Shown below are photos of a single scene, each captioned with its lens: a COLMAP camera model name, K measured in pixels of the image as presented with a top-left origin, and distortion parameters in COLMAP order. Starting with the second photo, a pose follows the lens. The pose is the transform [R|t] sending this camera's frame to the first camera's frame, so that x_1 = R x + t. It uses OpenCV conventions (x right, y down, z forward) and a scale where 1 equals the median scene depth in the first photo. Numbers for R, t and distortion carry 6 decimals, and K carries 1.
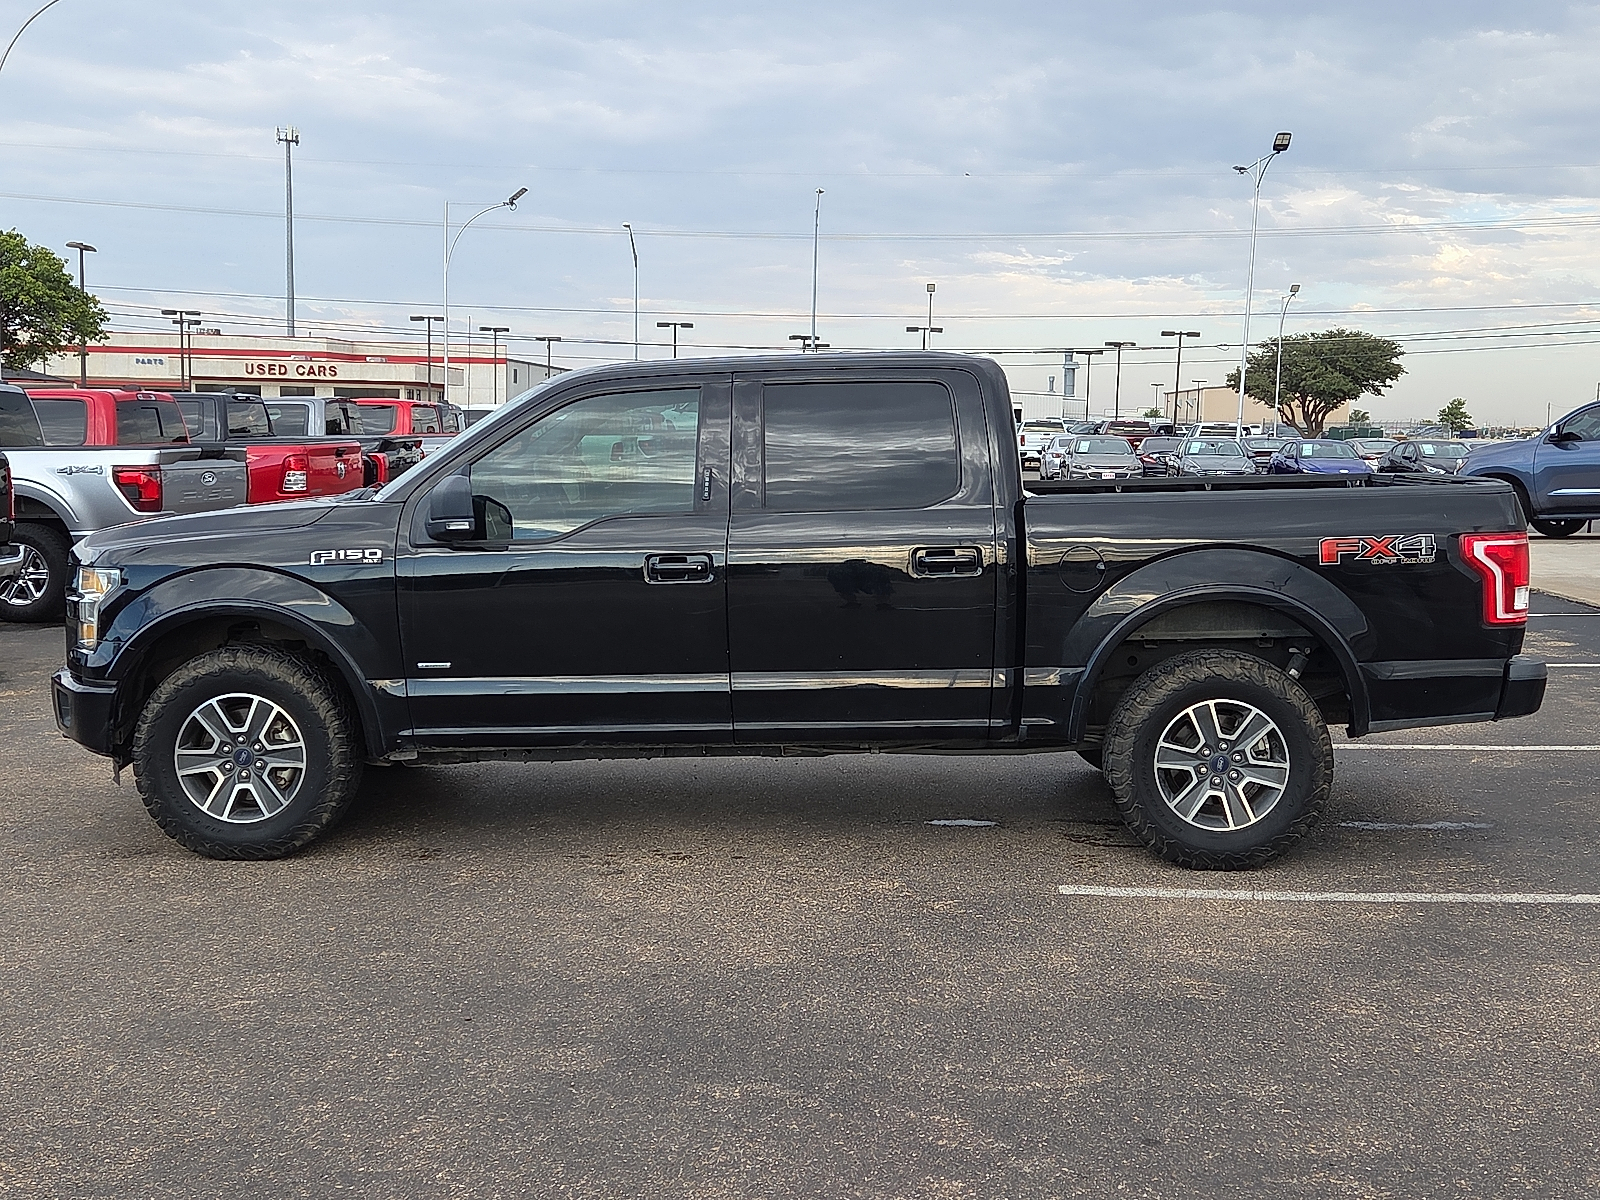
lens RADIAL K [[1734.1, 0, 800.0], [0, 1734.1, 600.0], [0, 0, 1]] dist [0.141049, -0.227743]
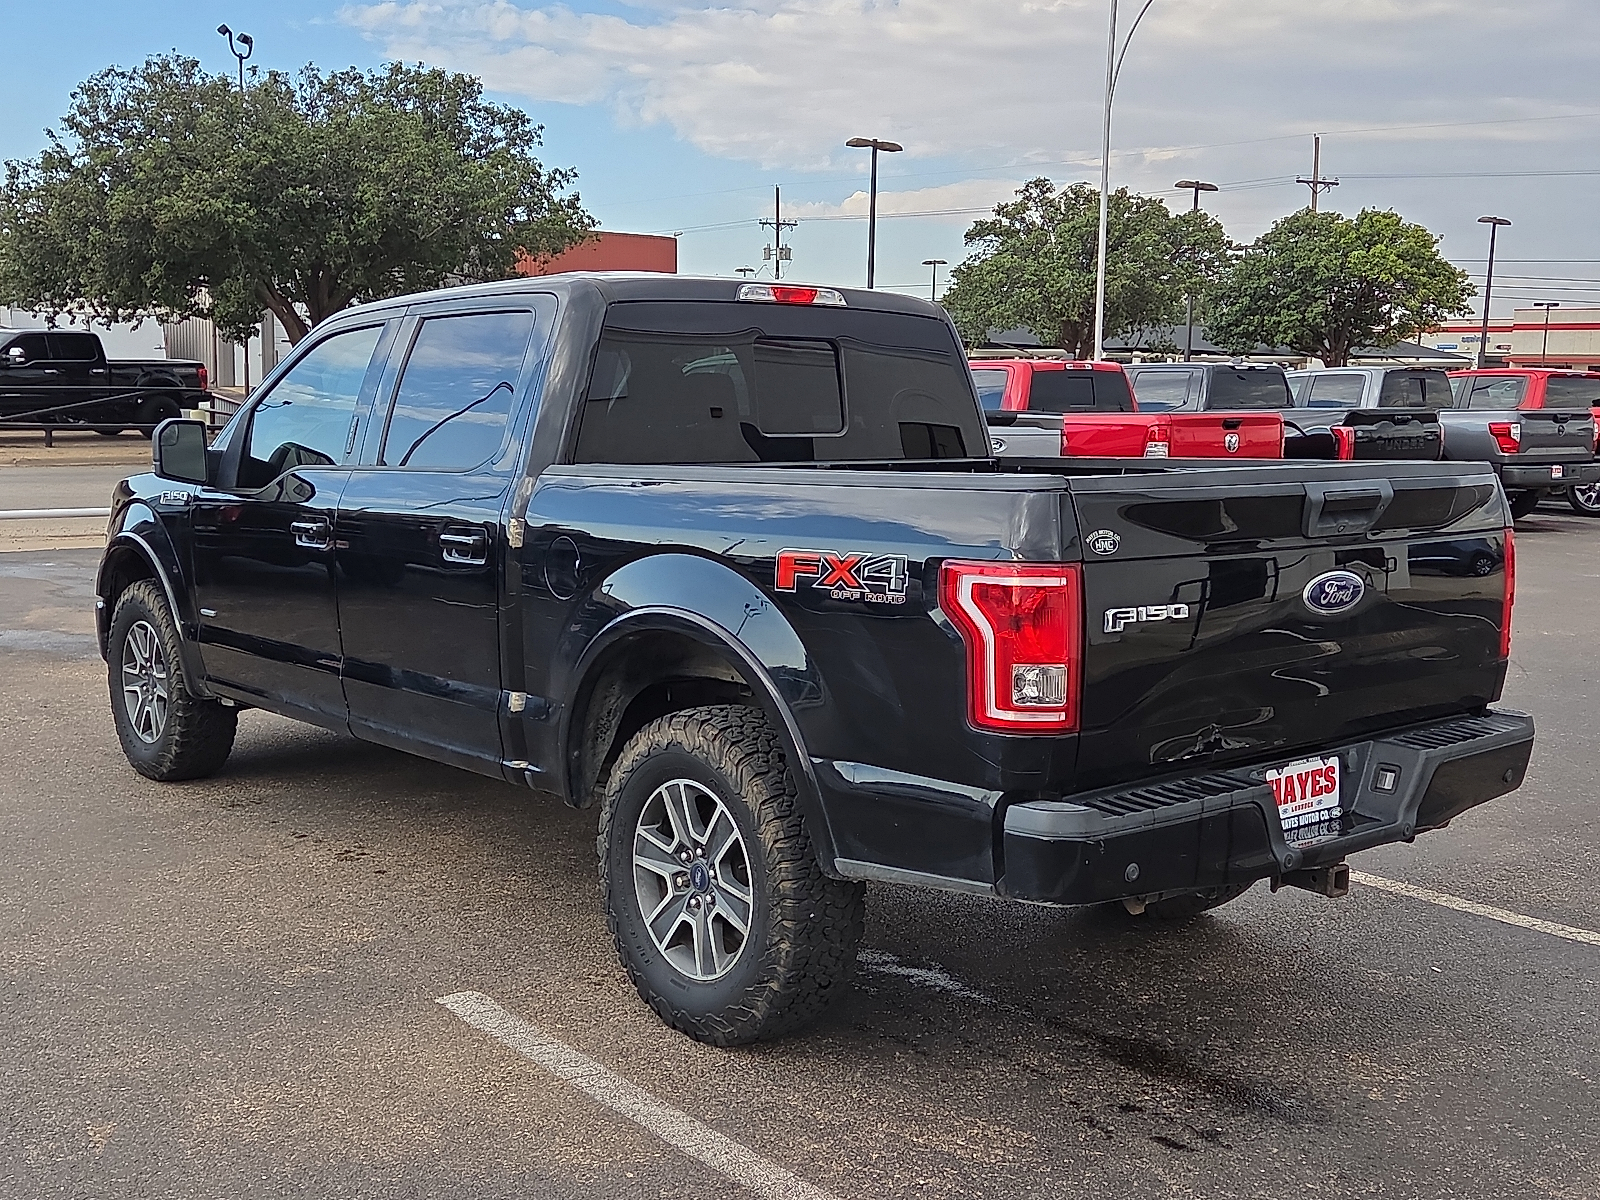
lens RADIAL K [[1734.1, 0, 800.0], [0, 1734.1, 600.0], [0, 0, 1]] dist [0.141049, -0.227743]
pose [[0.668457, 0.094445, -0.737730, 0.747545], [-0.086732, 0.995036, 0.048798, -0.046996], [0.738677, 0.031365, 0.673330, 0.581581]]
